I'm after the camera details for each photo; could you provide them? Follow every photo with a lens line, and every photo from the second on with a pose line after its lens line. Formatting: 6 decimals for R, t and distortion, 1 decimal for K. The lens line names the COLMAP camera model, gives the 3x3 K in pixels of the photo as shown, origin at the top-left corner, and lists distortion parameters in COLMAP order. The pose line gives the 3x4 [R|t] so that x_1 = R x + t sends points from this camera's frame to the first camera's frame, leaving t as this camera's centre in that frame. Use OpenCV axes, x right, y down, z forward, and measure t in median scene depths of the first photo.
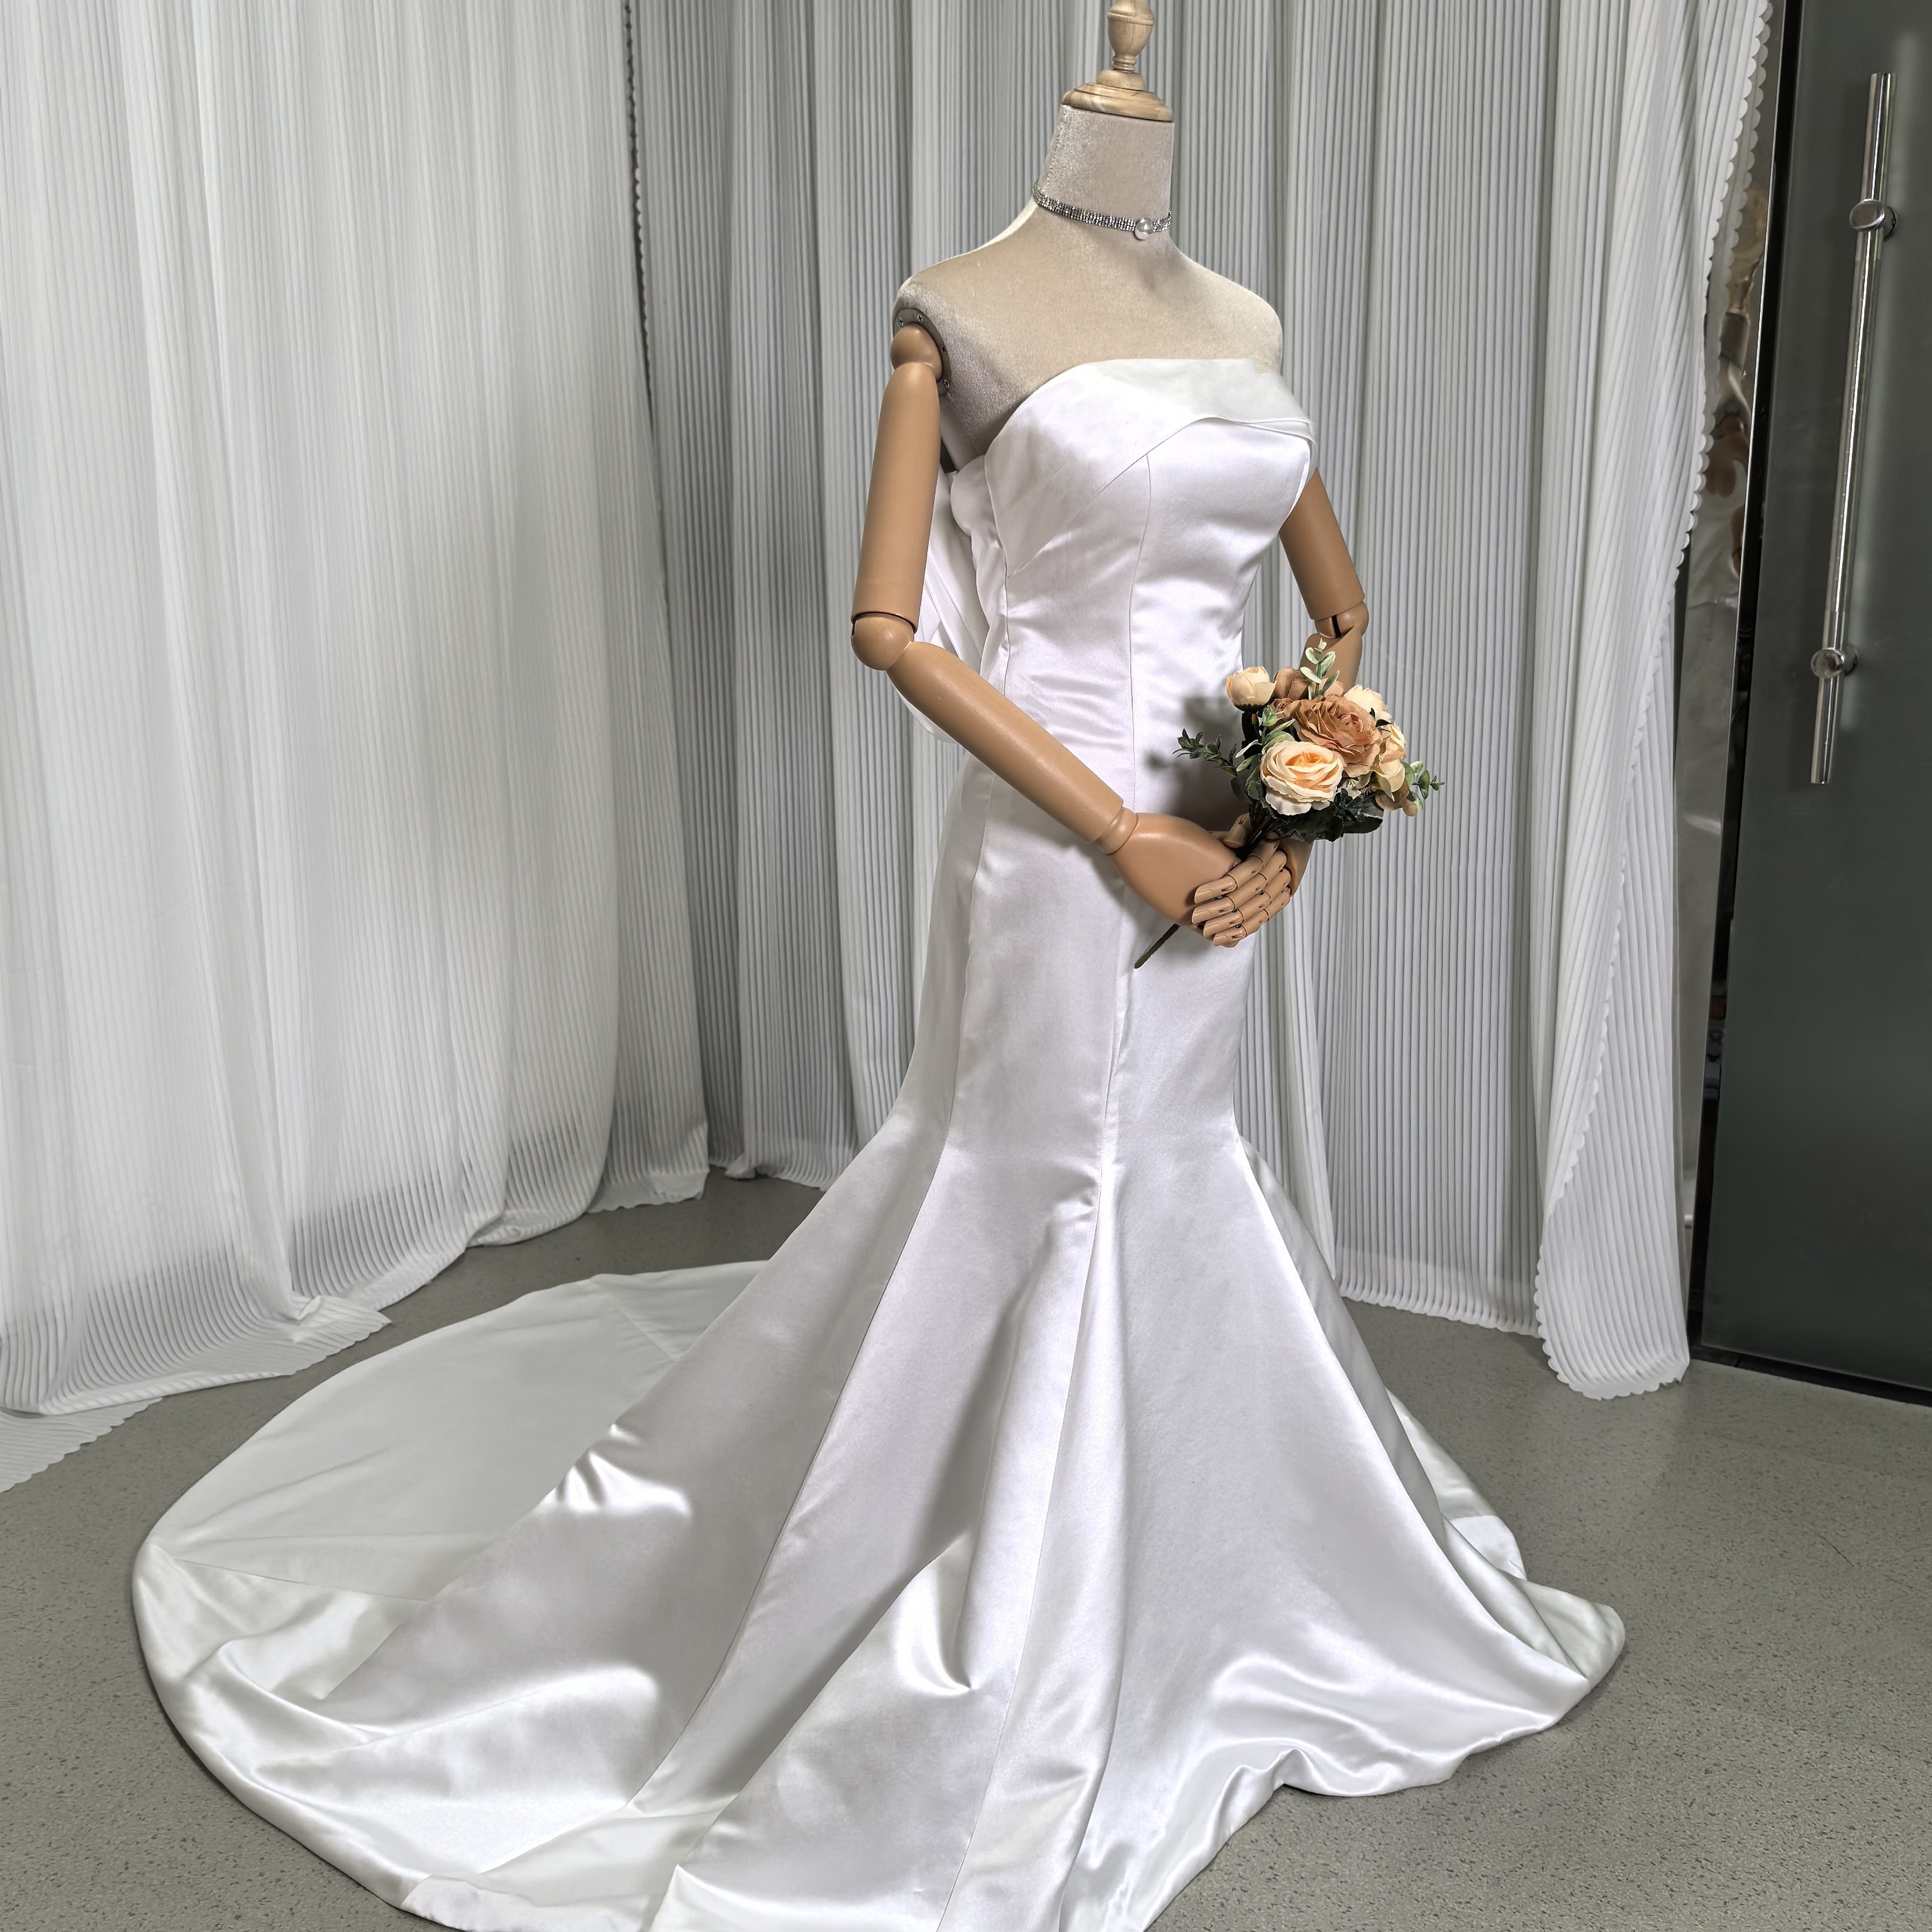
lens RADIAL K [[2092.2, 0, 953.2], [0, 2092.2, 957.3], [0, 0, 1]] dist [0.087609, -0.217547]
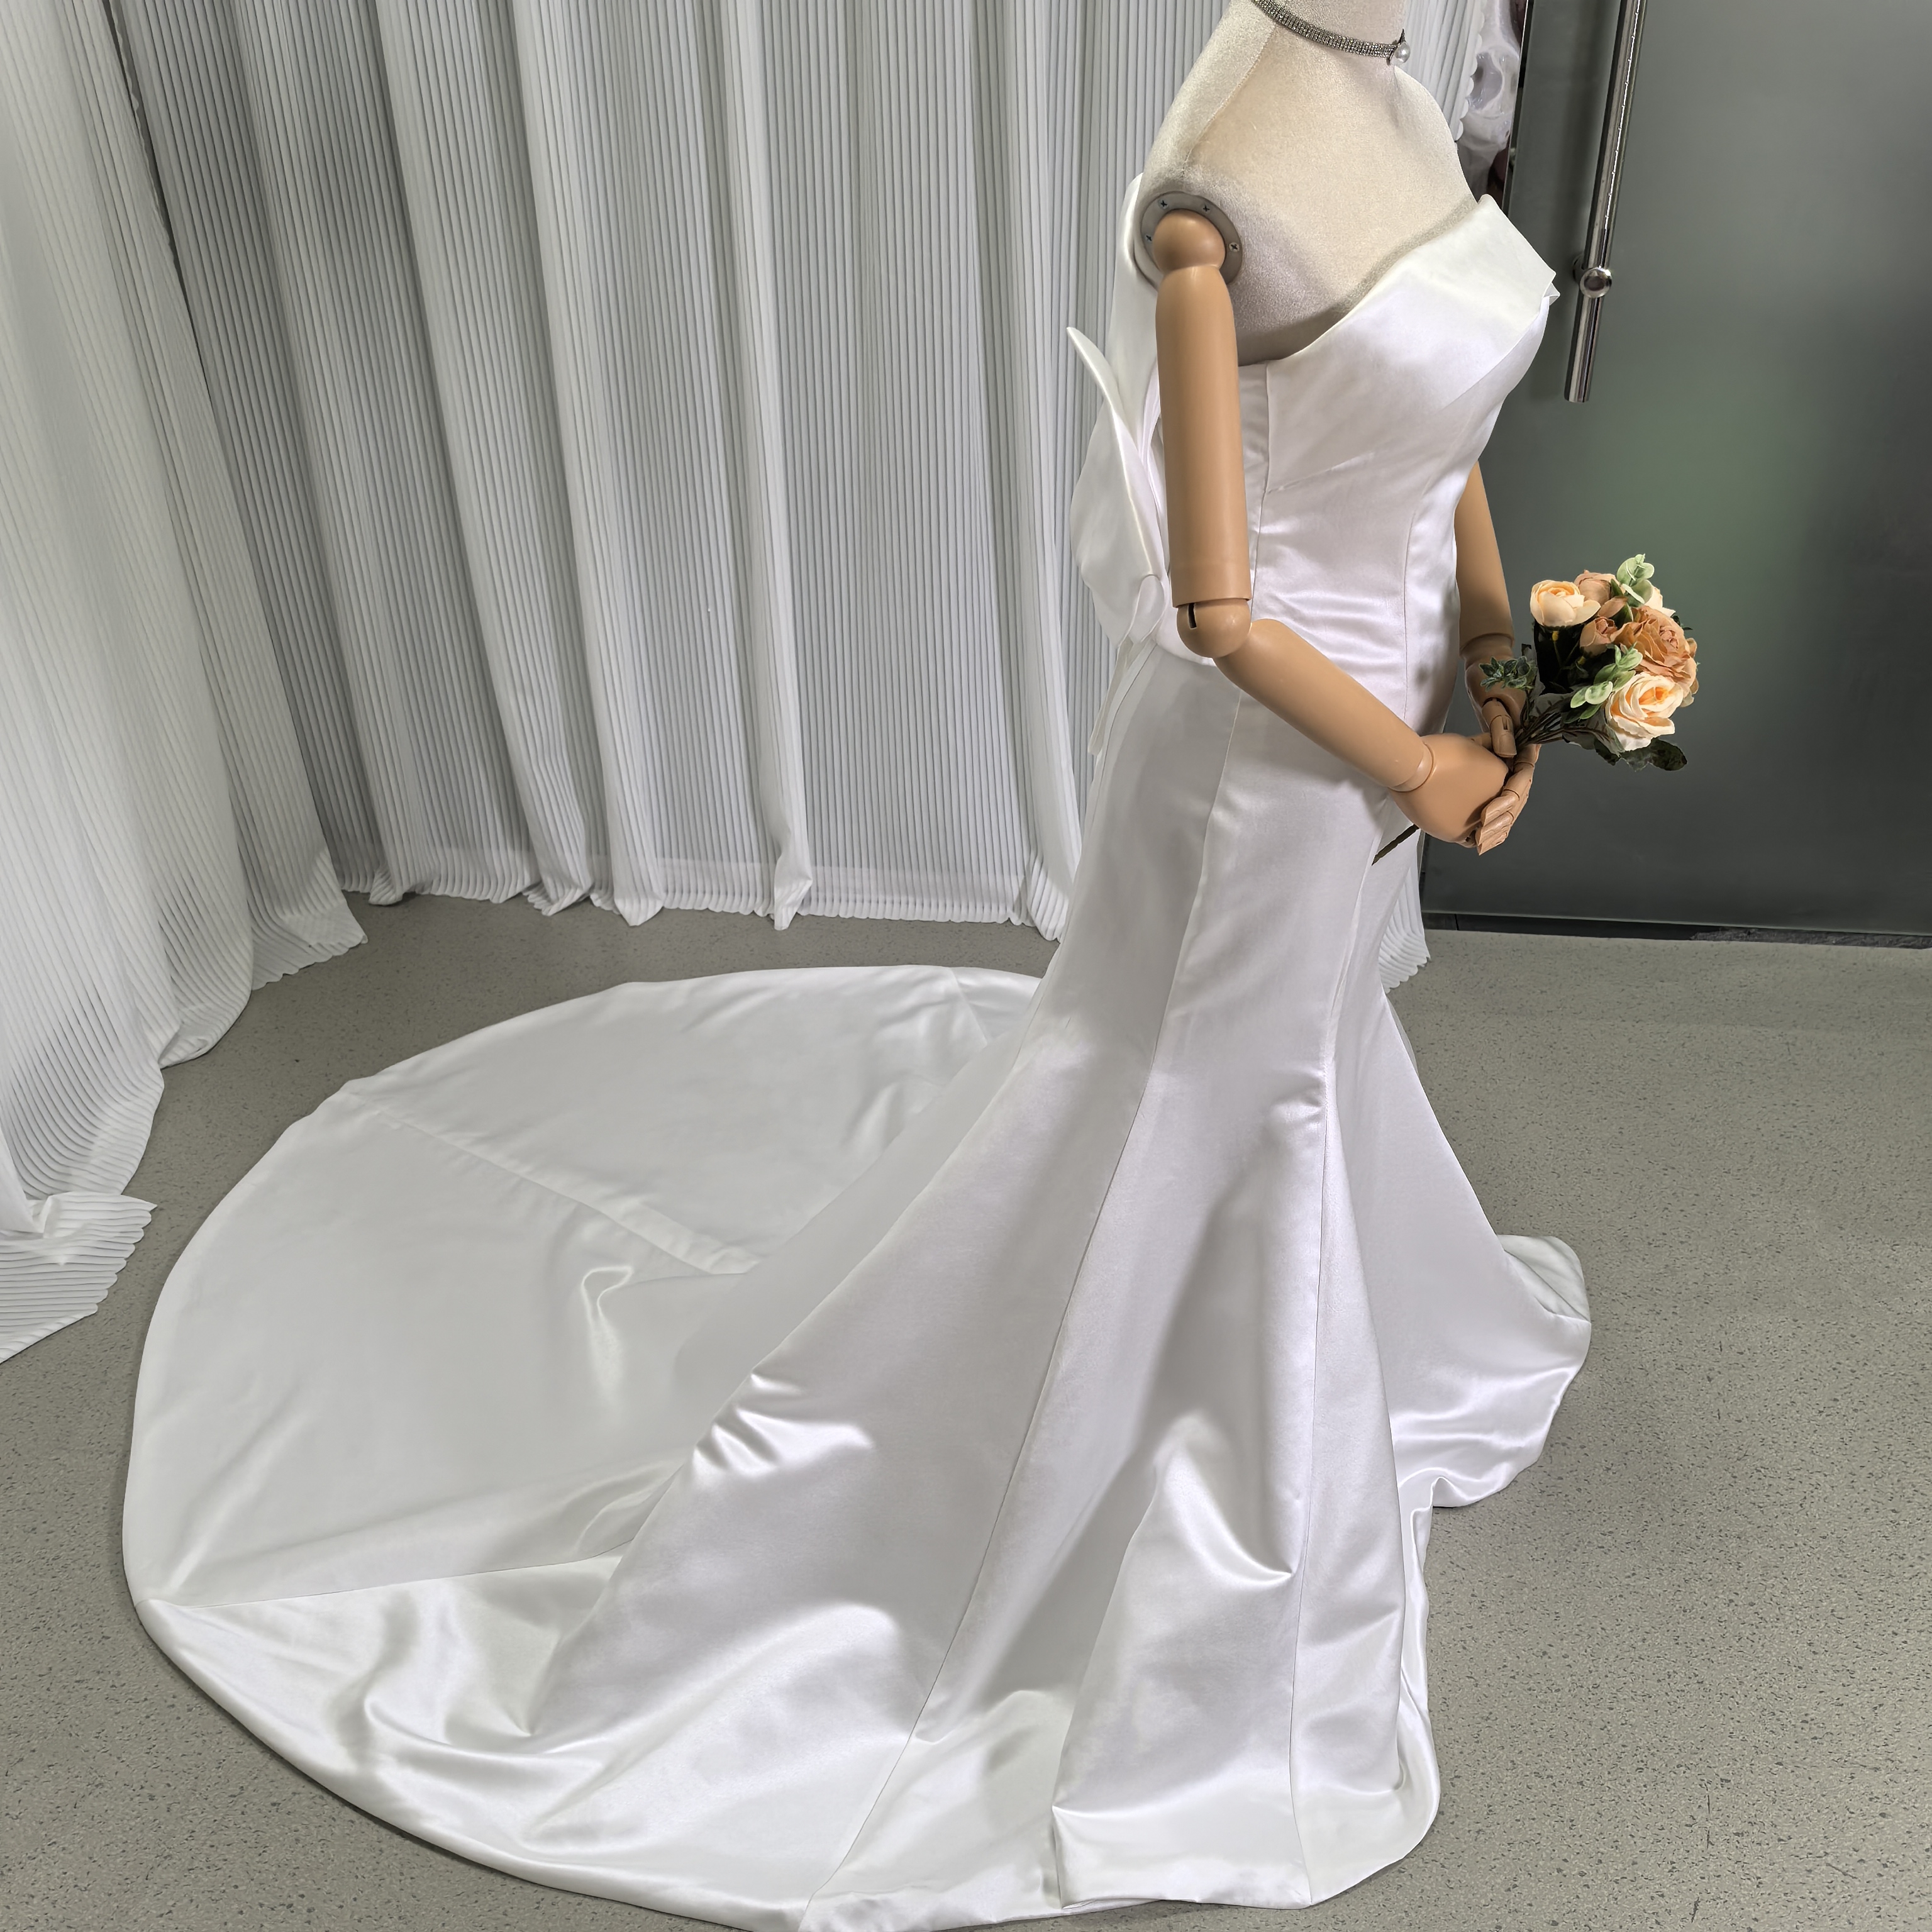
lens RADIAL K [[2091.1, 0, 953.7], [0, 2091.1, 1027.1], [0, 0, 1]] dist [0.176225, -0.508364]
pose [[0.902447, -0.236365, 0.360168, -0.441476], [0.097365, 0.926316, 0.363948, -0.295715], [-0.419654, -0.293376, 0.858965, 0.229964]]
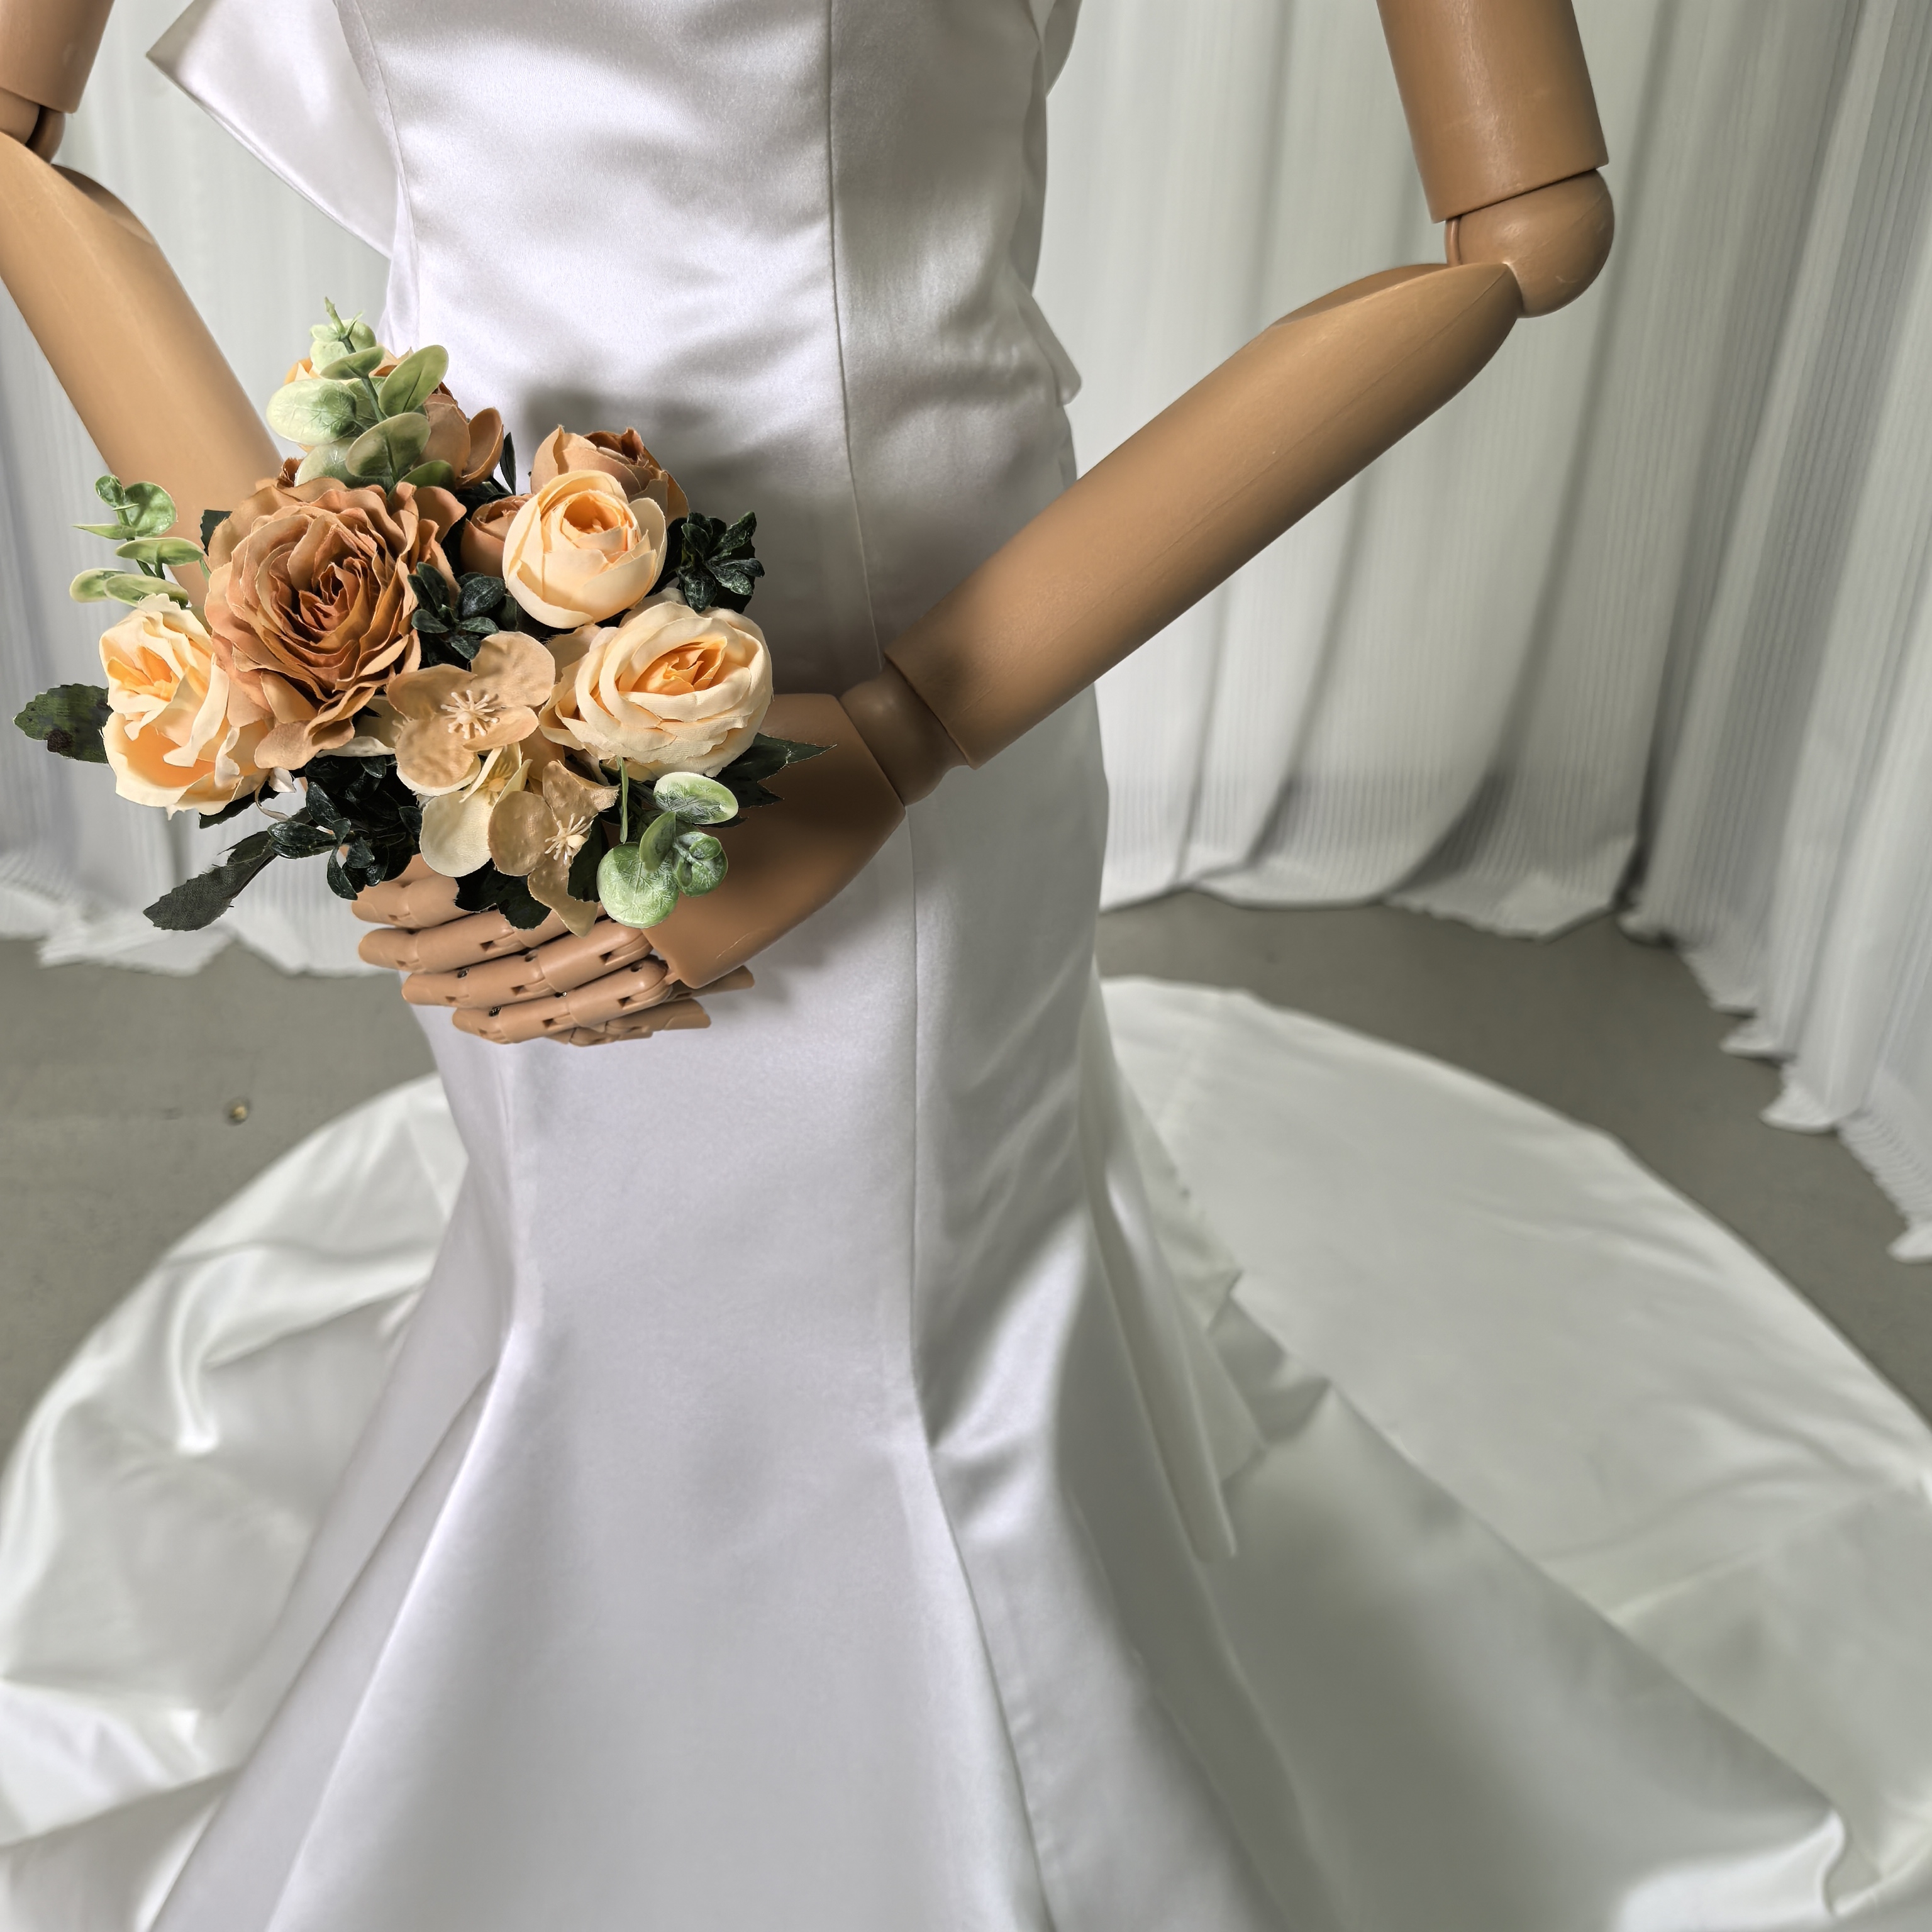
lens RADIAL K [[2092.2, 0, 953.2], [0, 2092.2, 957.3], [0, 0, 1]] dist [0.087609, -0.217547]
pose [[0.638947, 0.392731, -0.661445, 0.425615], [-0.197471, 0.914781, 0.352394, -0.170037], [0.743473, -0.094544, 0.662049, 0.767261]]
